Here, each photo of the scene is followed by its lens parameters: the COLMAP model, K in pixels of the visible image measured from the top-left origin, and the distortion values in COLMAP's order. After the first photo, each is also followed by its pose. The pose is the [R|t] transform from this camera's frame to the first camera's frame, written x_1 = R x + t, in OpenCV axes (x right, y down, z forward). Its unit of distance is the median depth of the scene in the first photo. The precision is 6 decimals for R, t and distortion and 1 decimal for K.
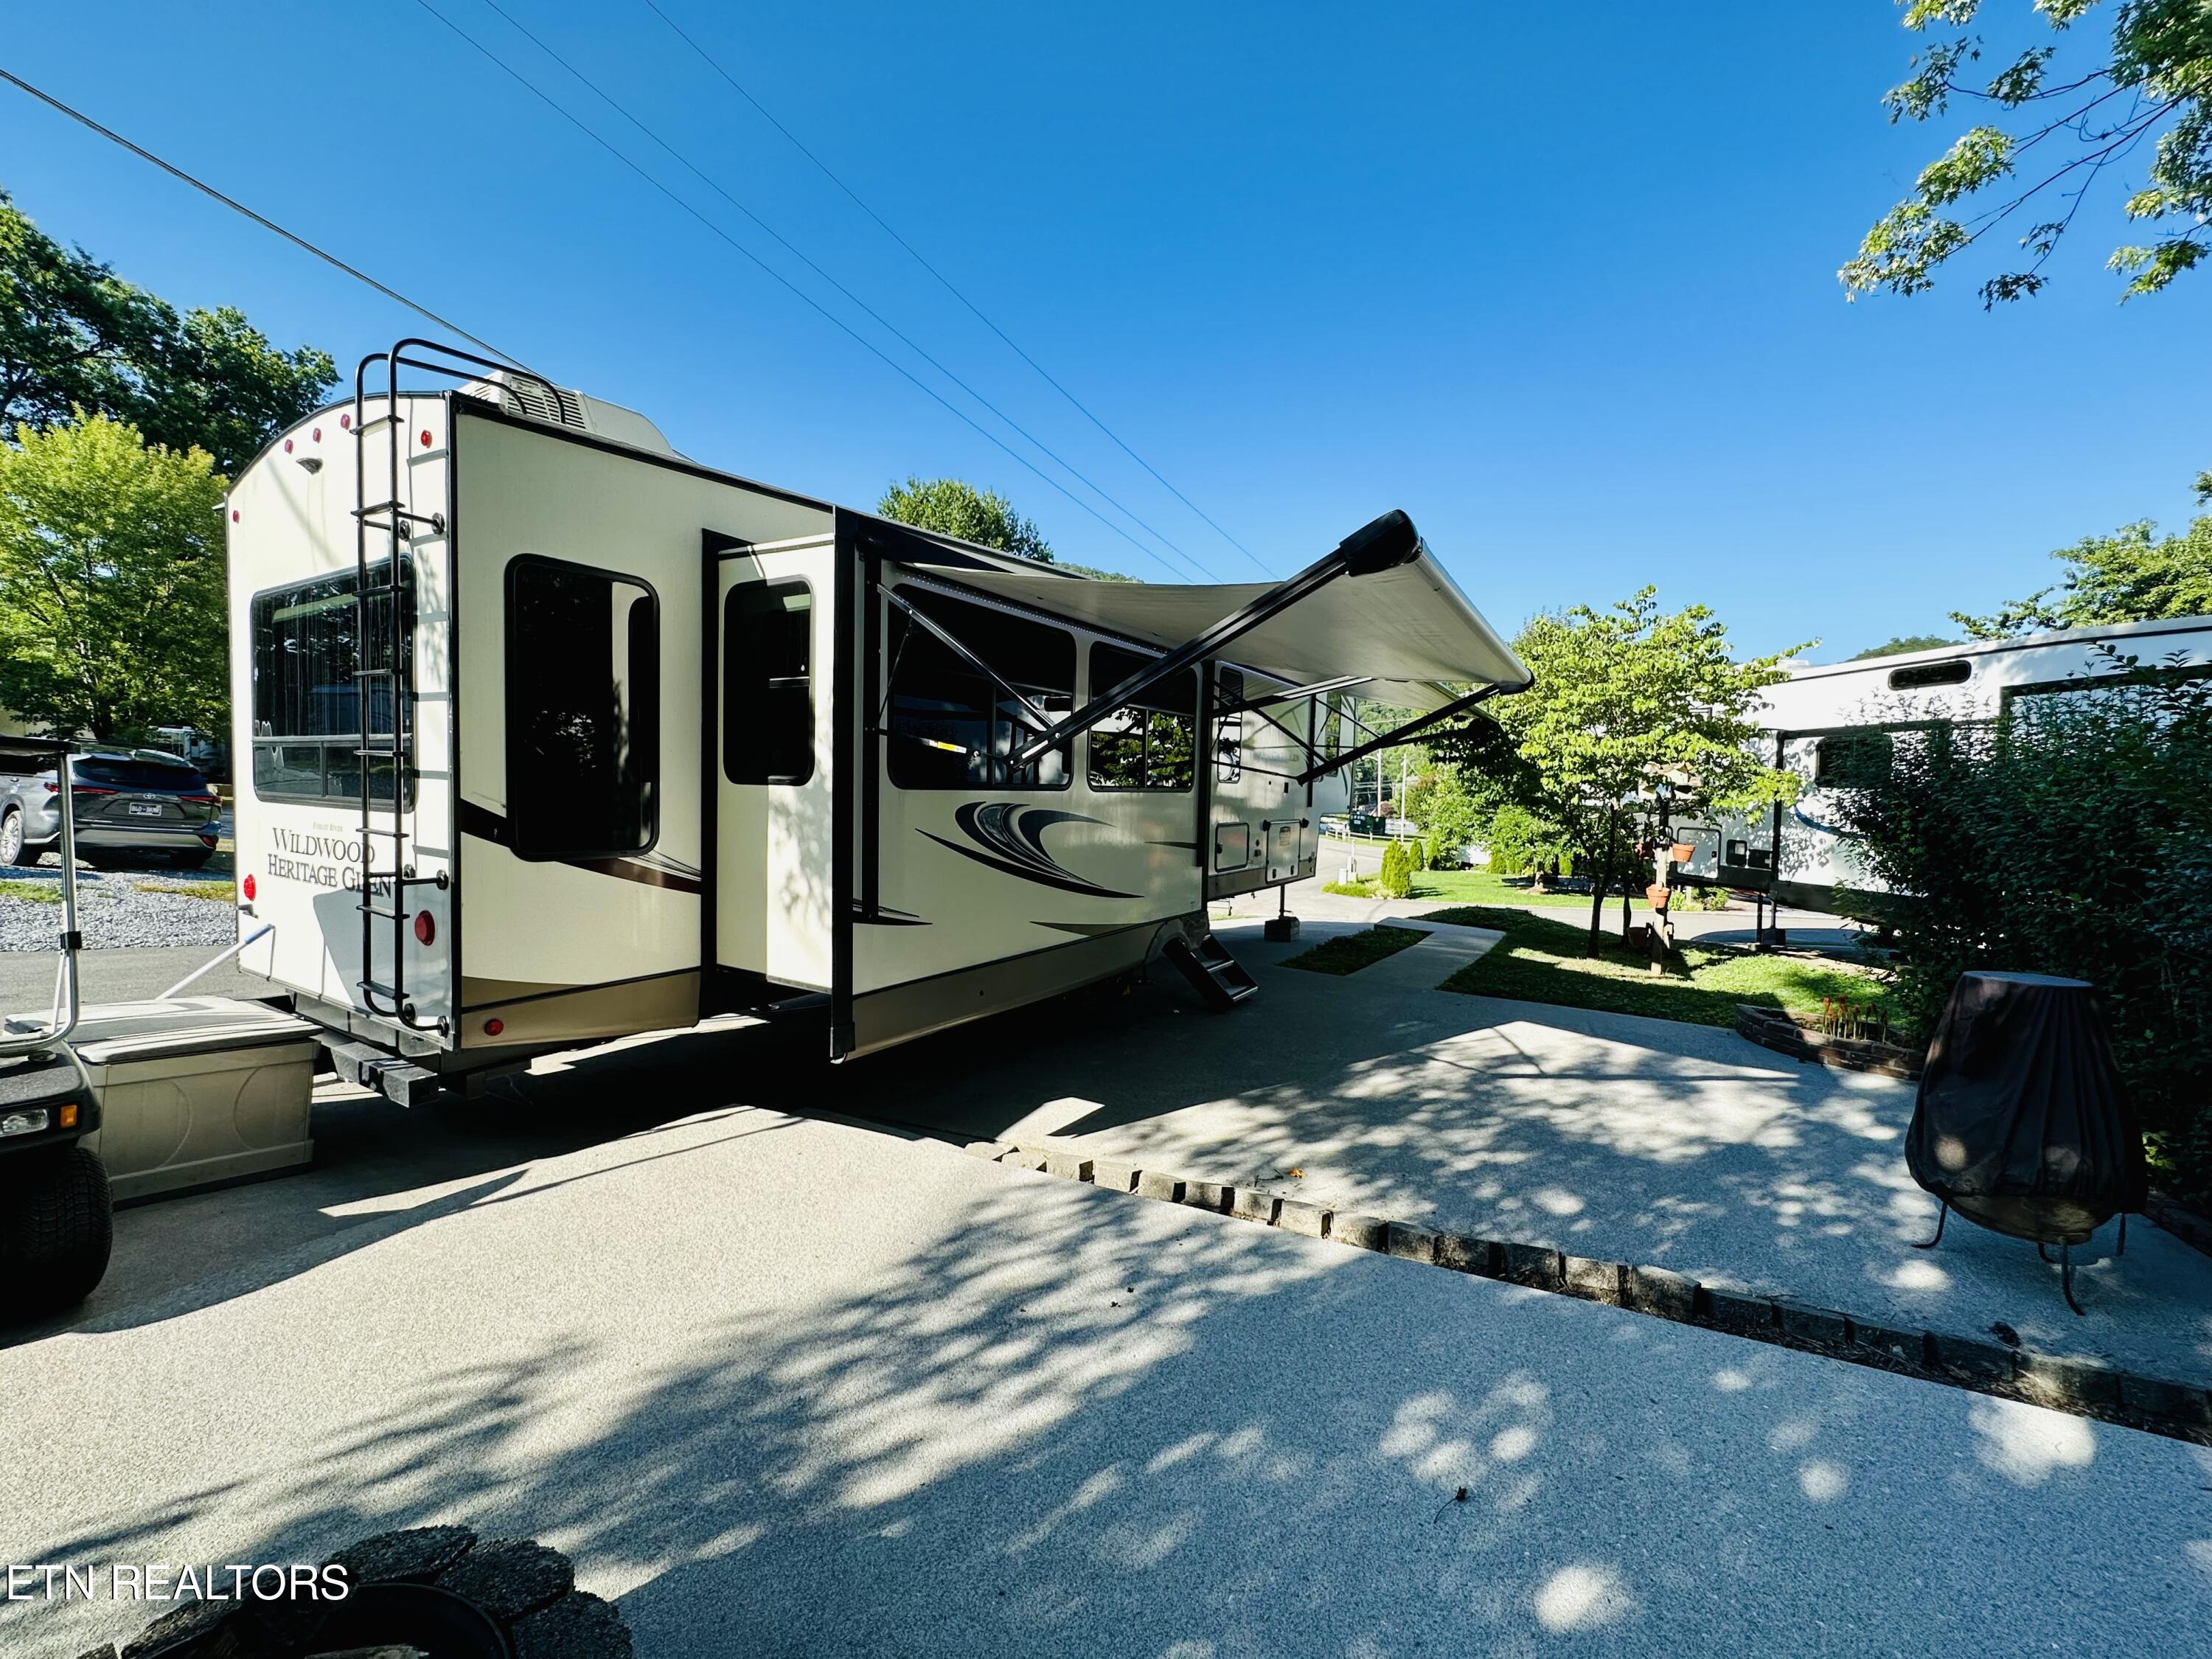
lens RADIAL K [[892.8, 0, 1107.7], [0, 892.8, 830.5], [0, 0, 1]] dist [0.001575, 0.000207]
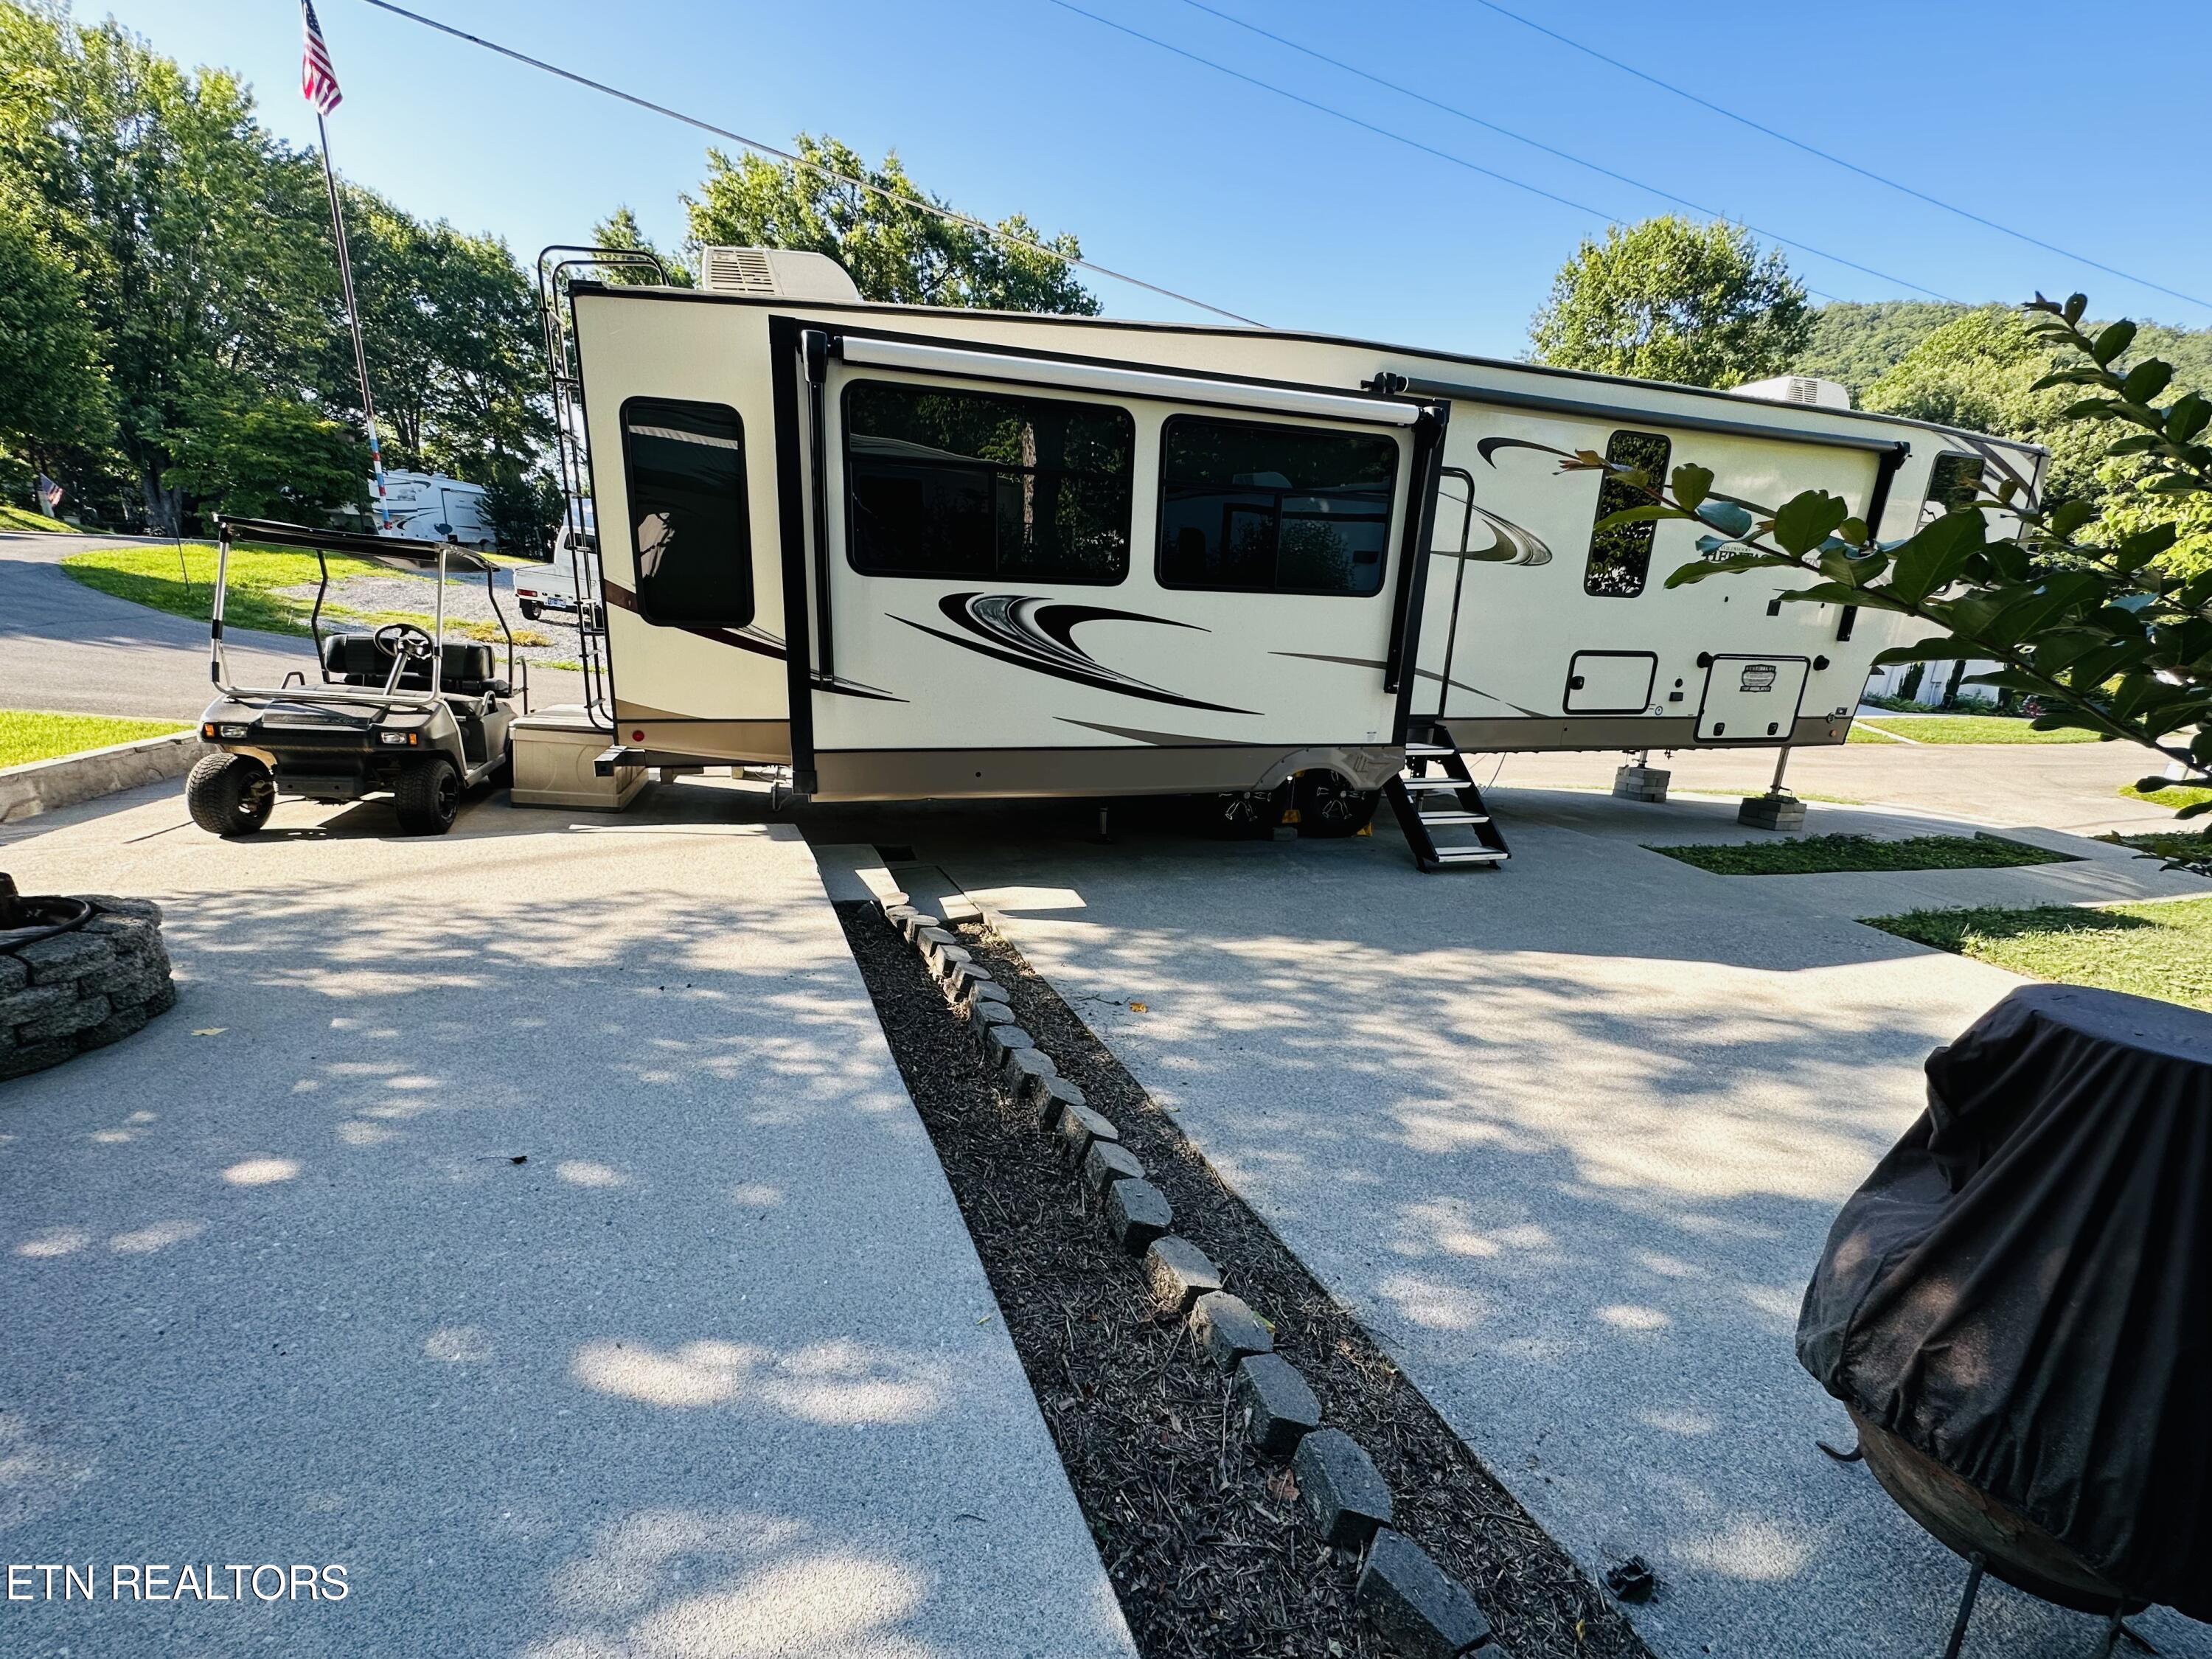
lens RADIAL K [[886.9, 0, 1100.7], [0, 886.9, 835.8], [0, 0, 1]] dist [-0.008878, 0.000250]
pose [[0.747760, 0.184478, -0.637827, 0.375308], [-0.055325, 0.974598, 0.217022, 0.006576], [0.661661, -0.126993, 0.738971, 0.162416]]
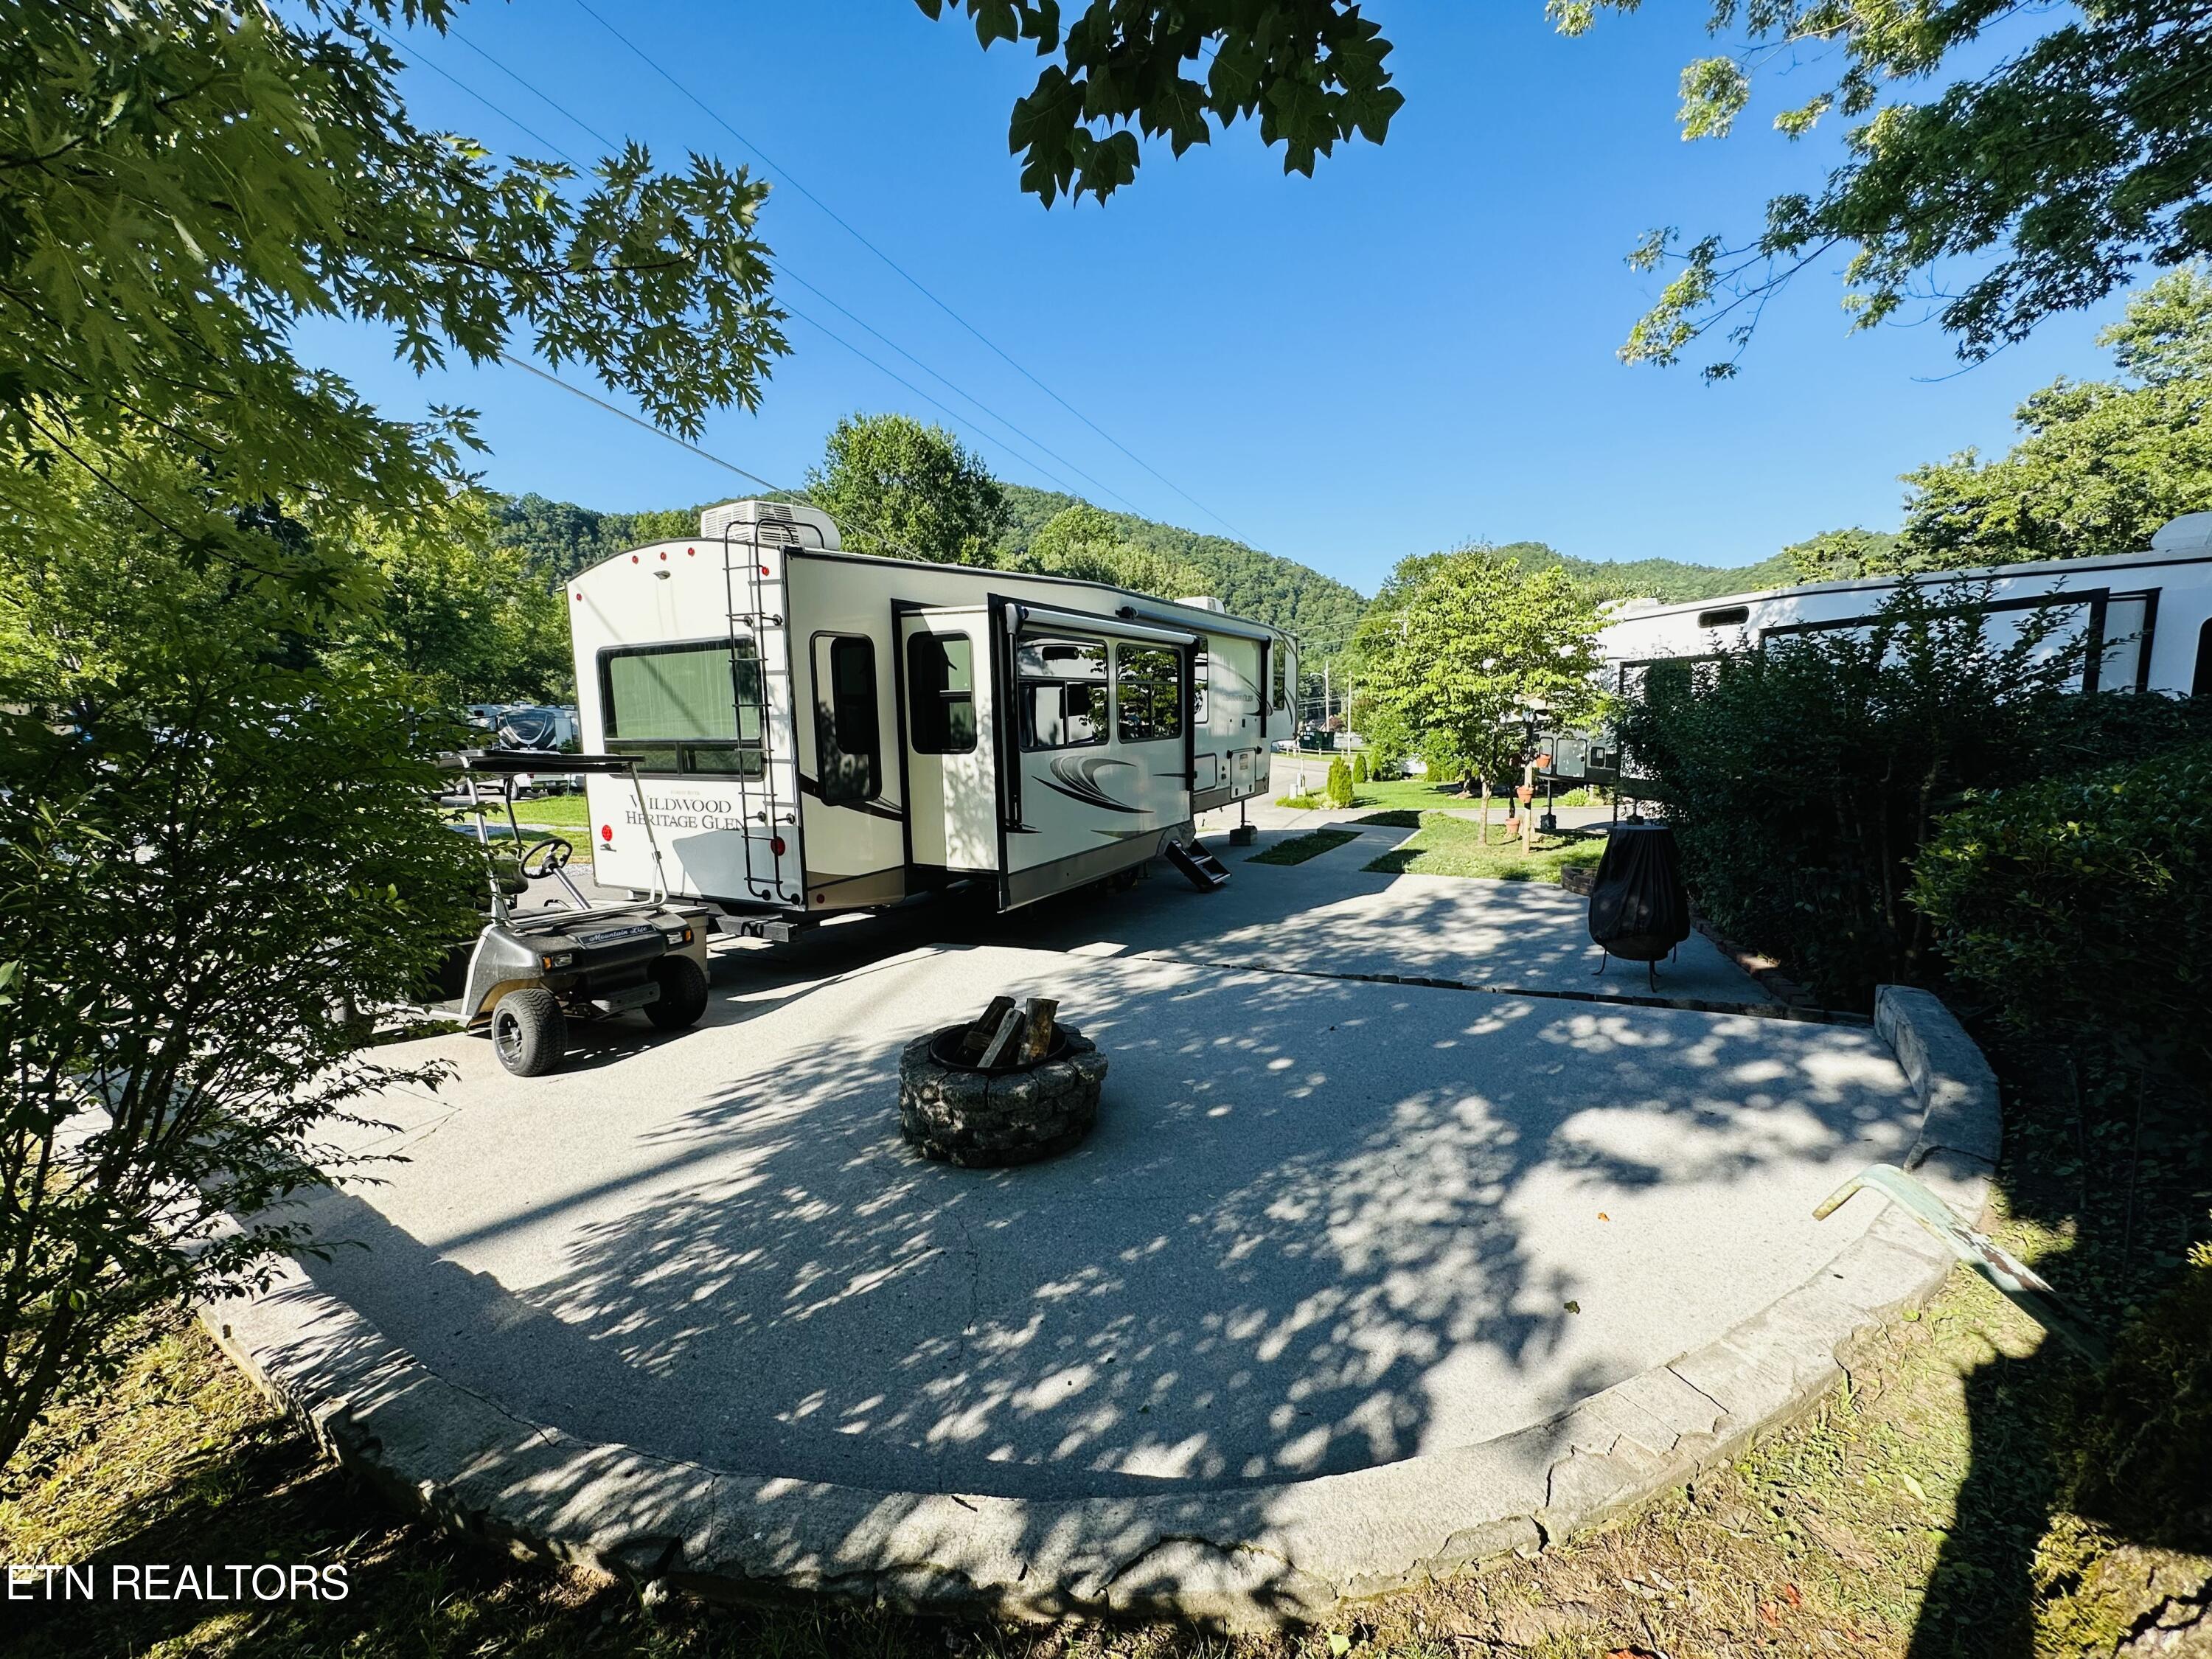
lens RADIAL K [[892.8, 0, 1107.7], [0, 892.8, 830.5], [0, 0, 1]] dist [0.001575, 0.000207]
pose [[0.997502, -0.051814, 0.048013, -0.079318], [0.047615, 0.995258, 0.084814, -0.017624], [-0.052180, -0.082316, 0.995239, -0.341206]]
